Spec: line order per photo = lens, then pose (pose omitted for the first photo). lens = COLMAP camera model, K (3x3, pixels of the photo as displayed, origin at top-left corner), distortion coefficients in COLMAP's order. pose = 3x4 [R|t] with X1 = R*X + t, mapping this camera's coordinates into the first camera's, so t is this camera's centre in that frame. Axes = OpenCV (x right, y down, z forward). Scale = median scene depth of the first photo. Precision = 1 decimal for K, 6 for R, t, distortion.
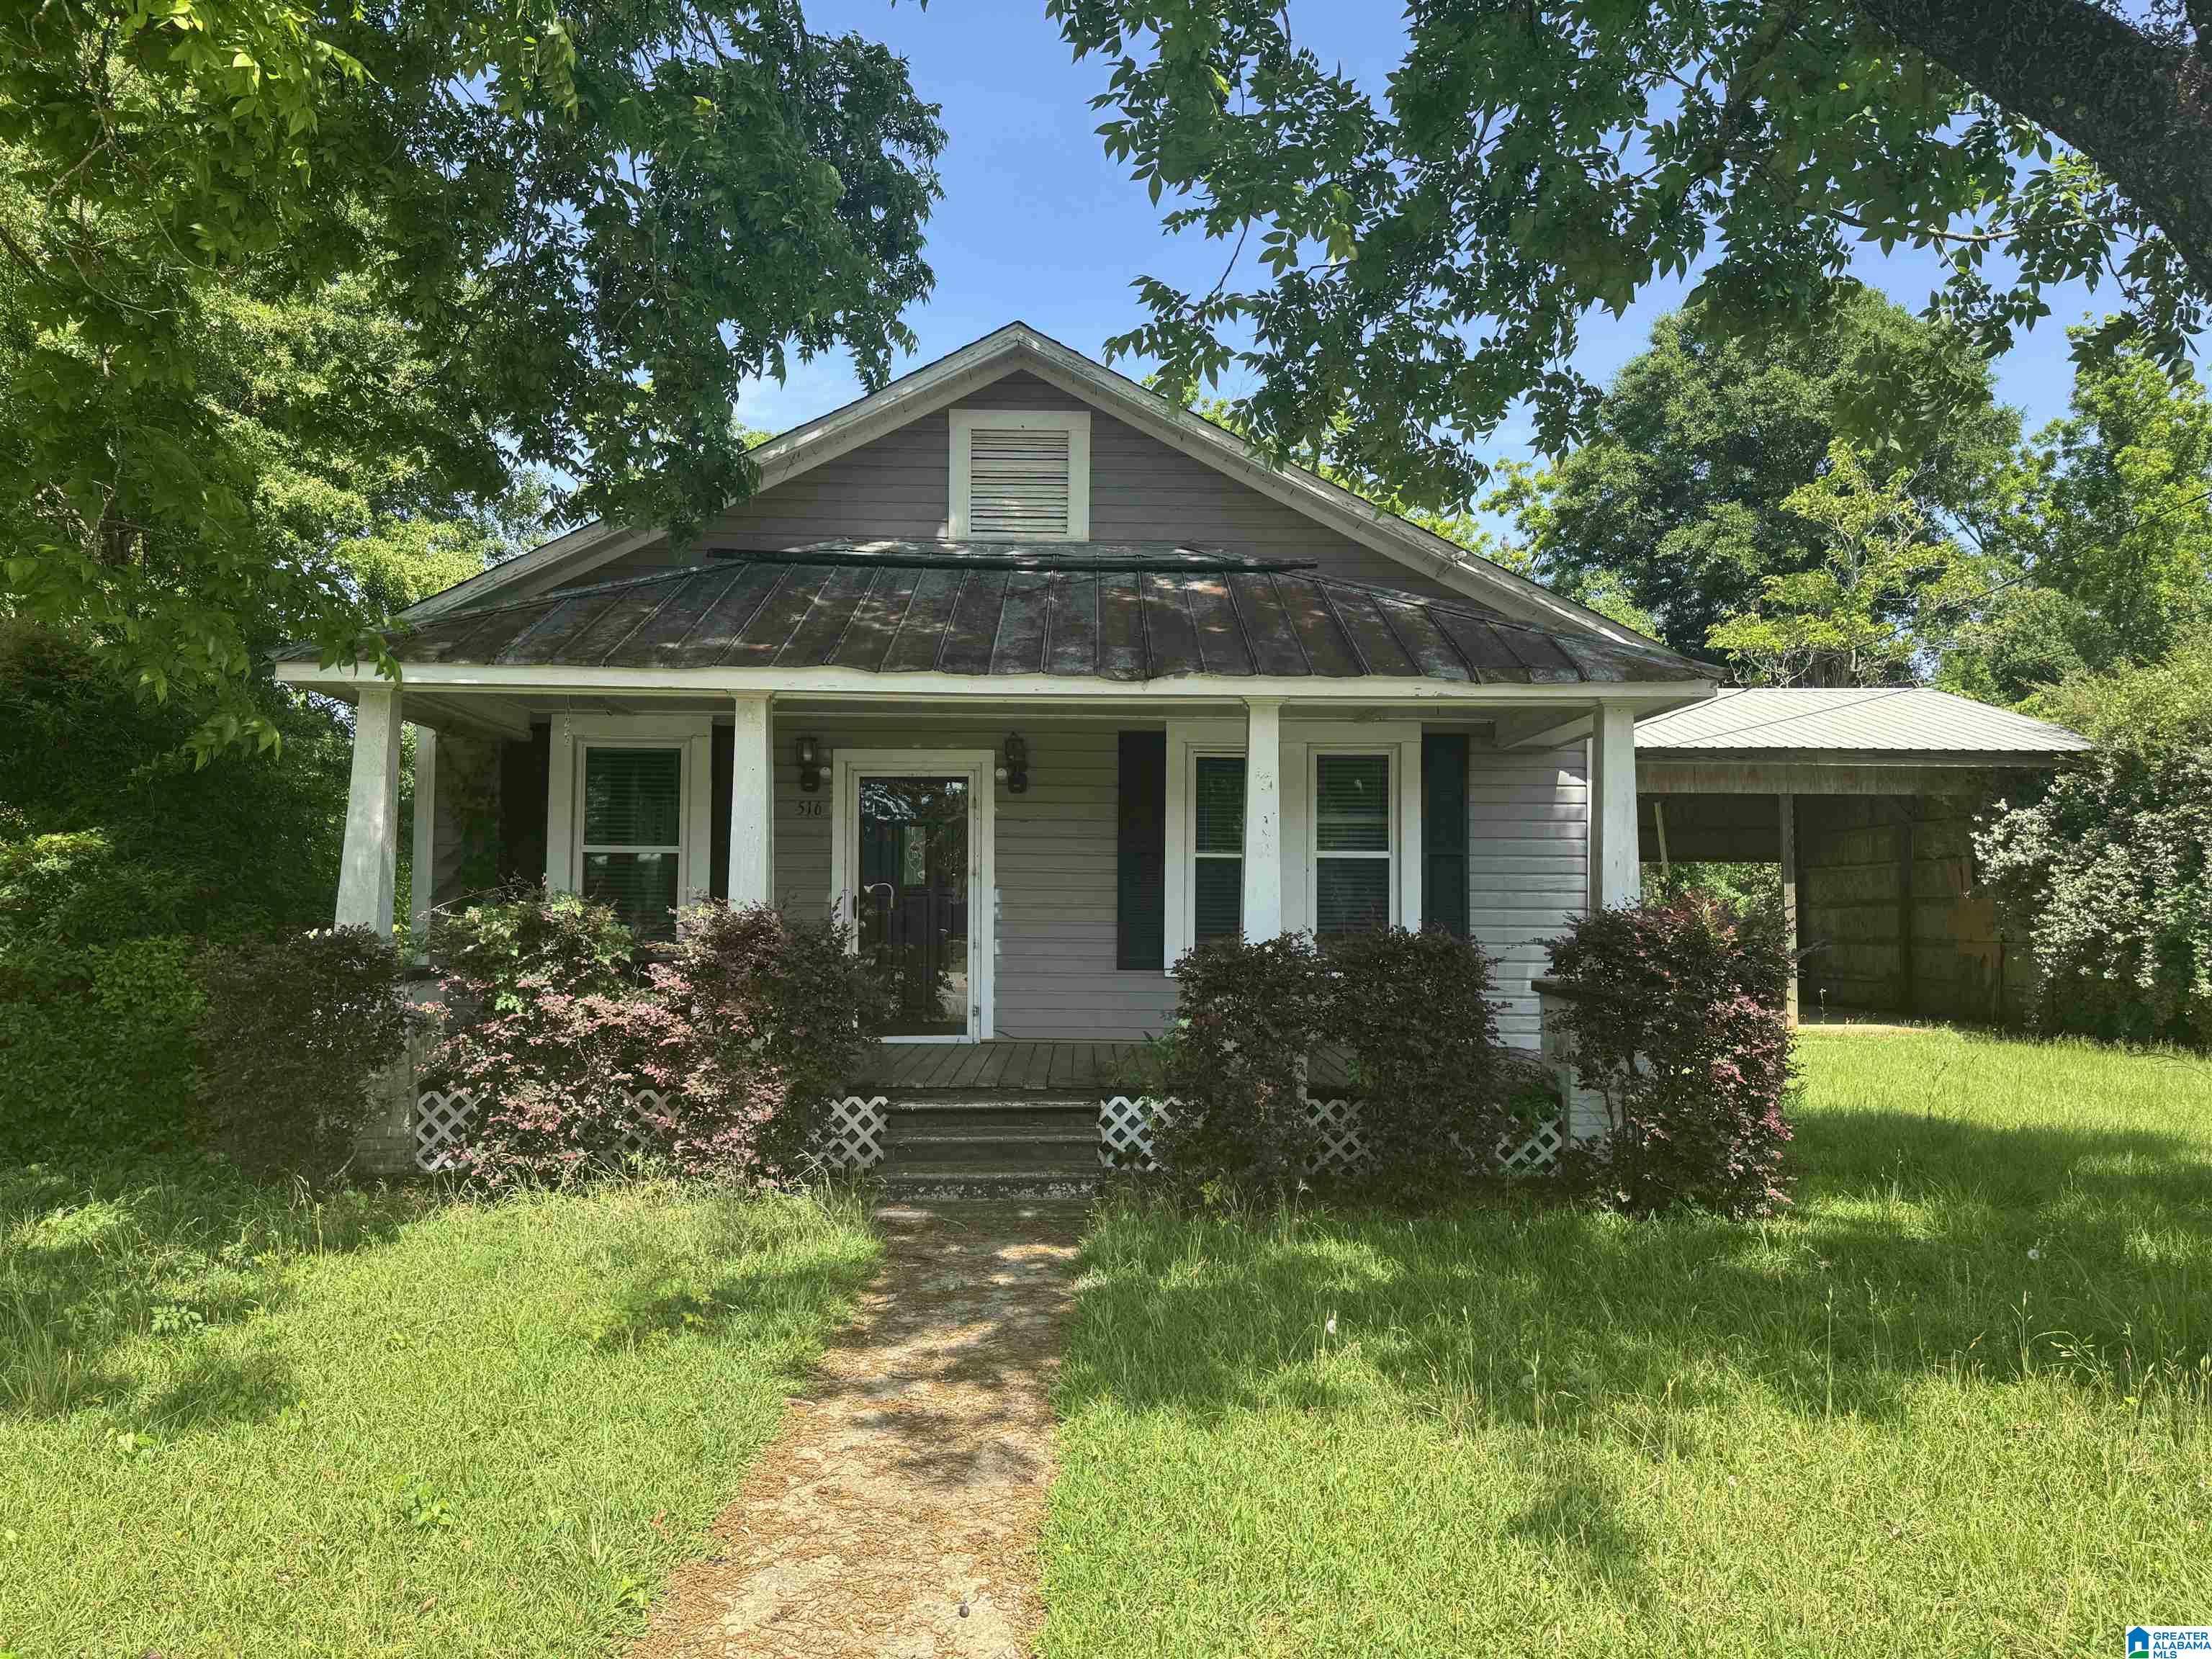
lens RADIAL K [[1521.5, 0, 1102.0], [0, 1521.5, 833.4], [0, 0, 1]] dist [0.000694, -0.001219]
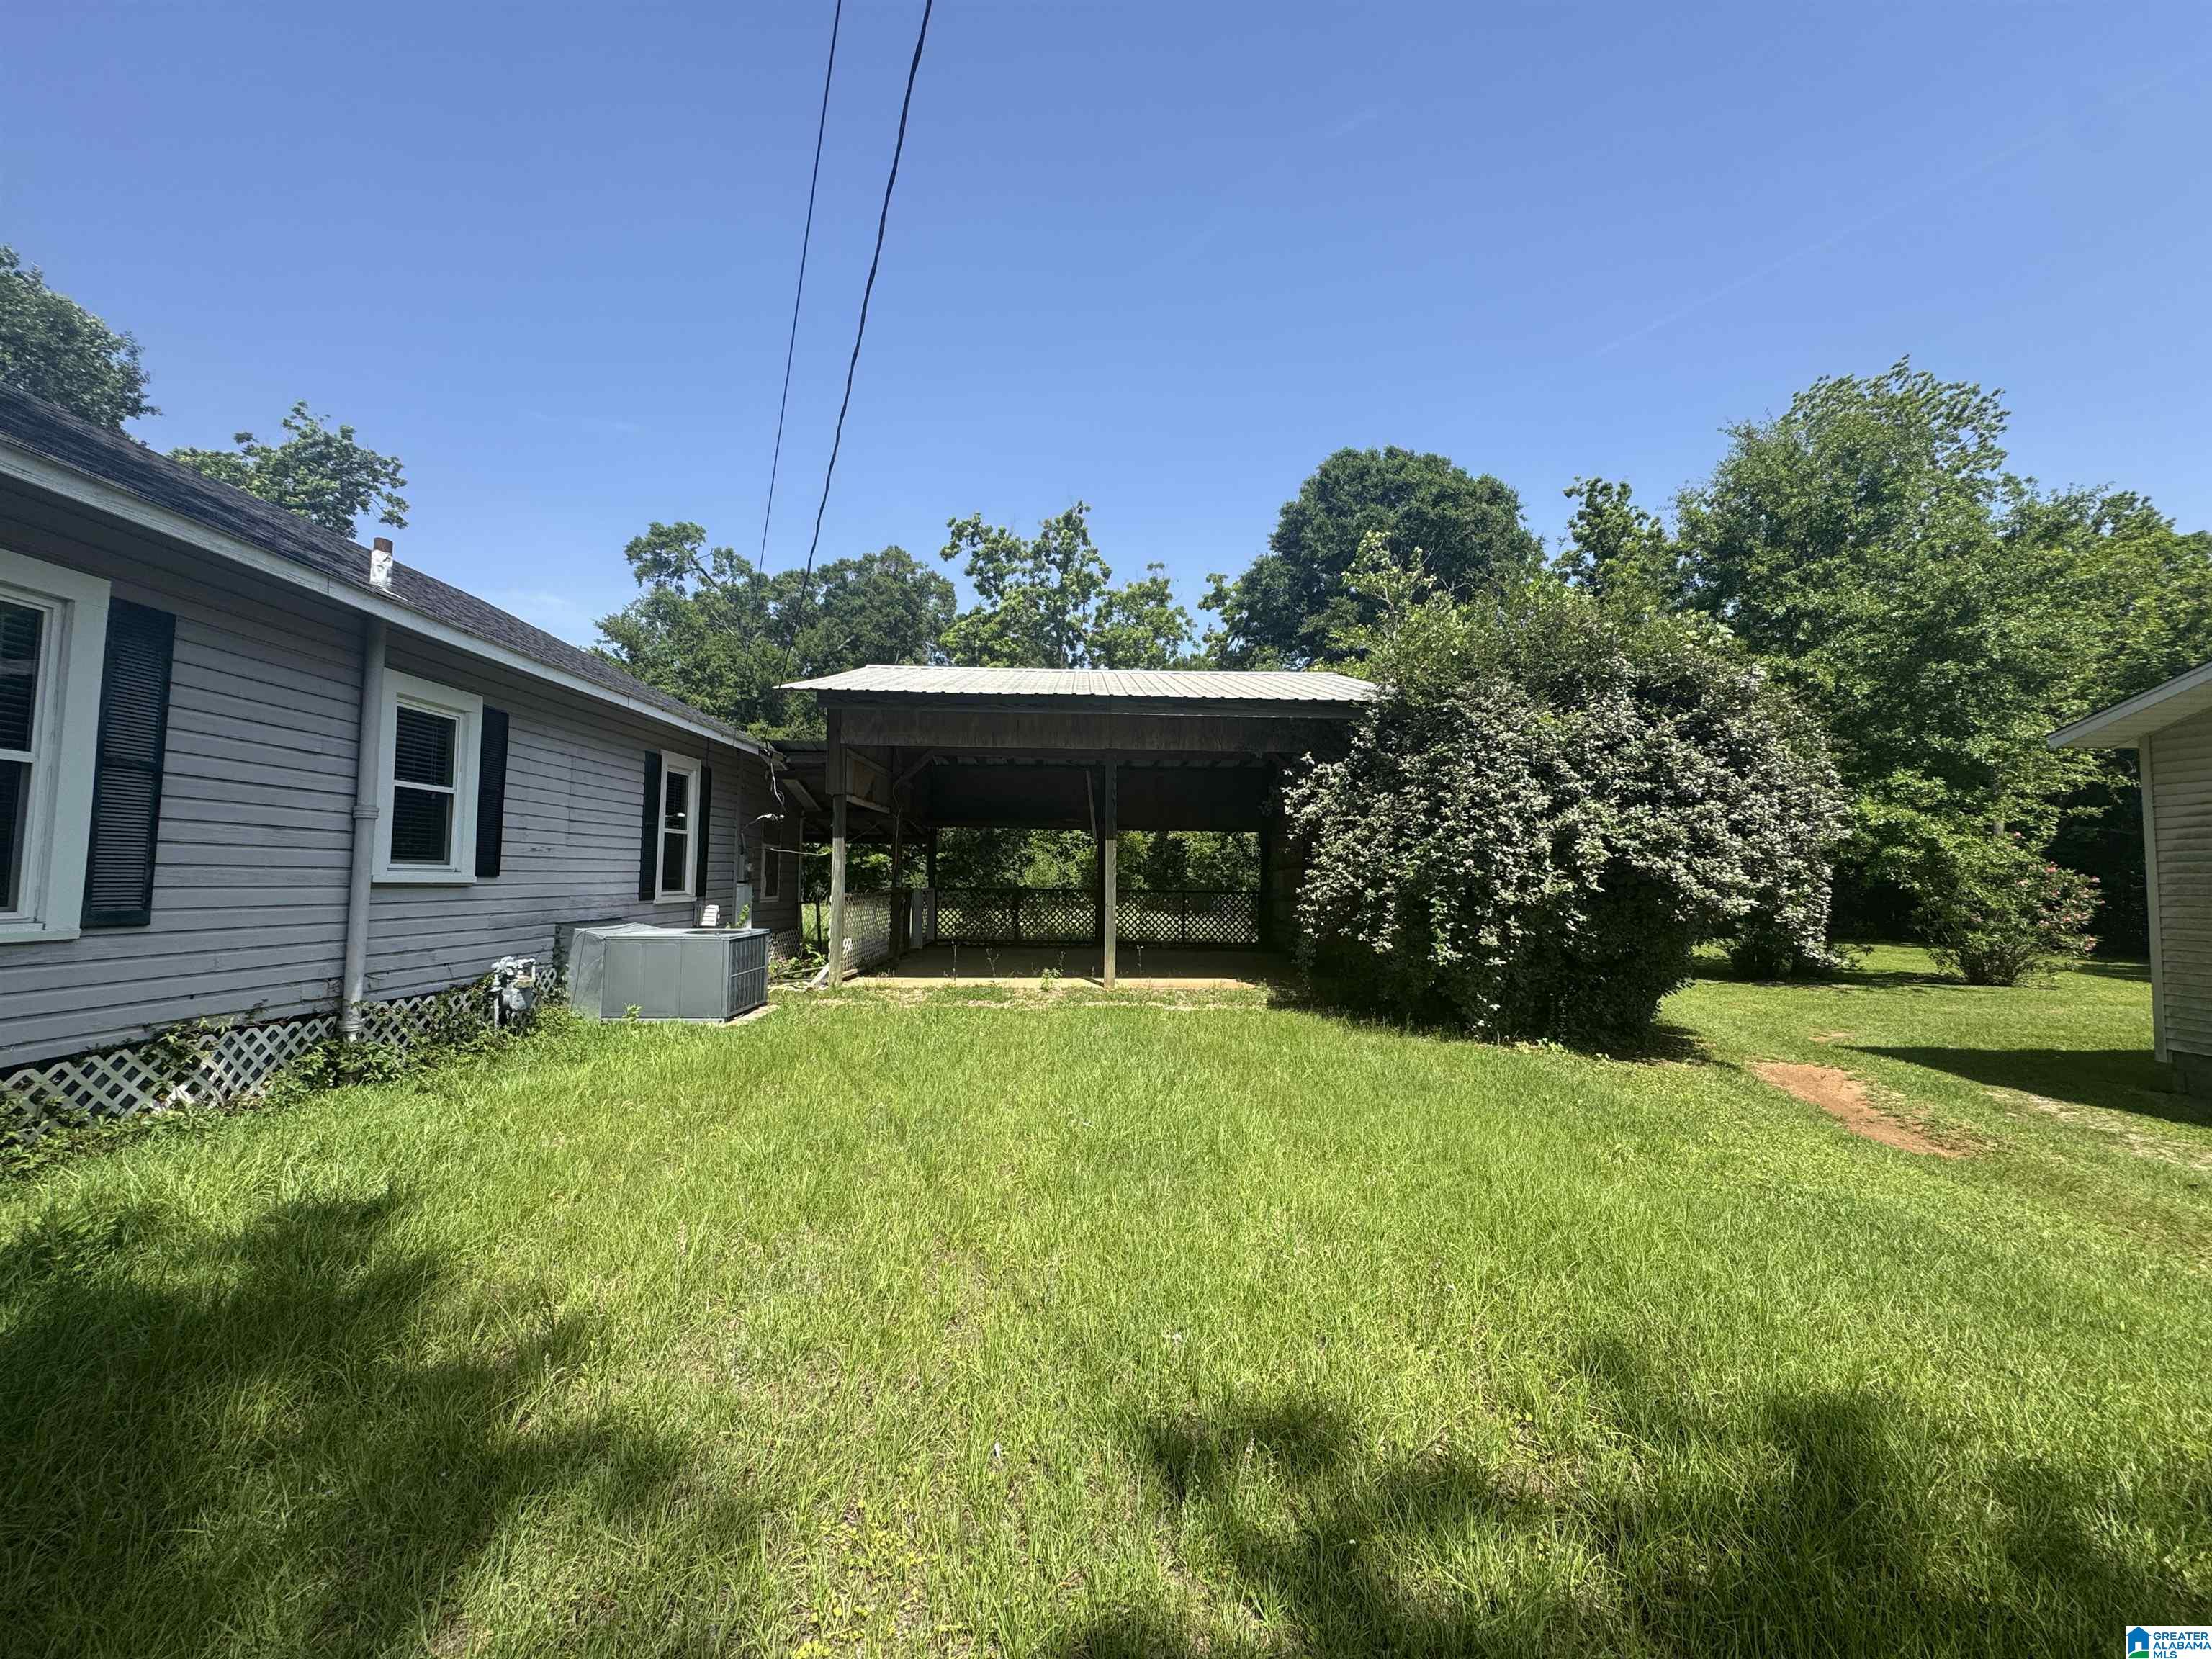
lens RADIAL K [[891.3, 0, 1114.7], [0, 891.3, 821.4], [0, 0, 1]] dist [-0.003164, -0.000062]
pose [[0.999068, 0.001395, 0.043131, 0.442945], [-0.000889, 0.999931, -0.011745, 0.028641], [-0.043145, 0.011696, 0.999000, 0.434921]]
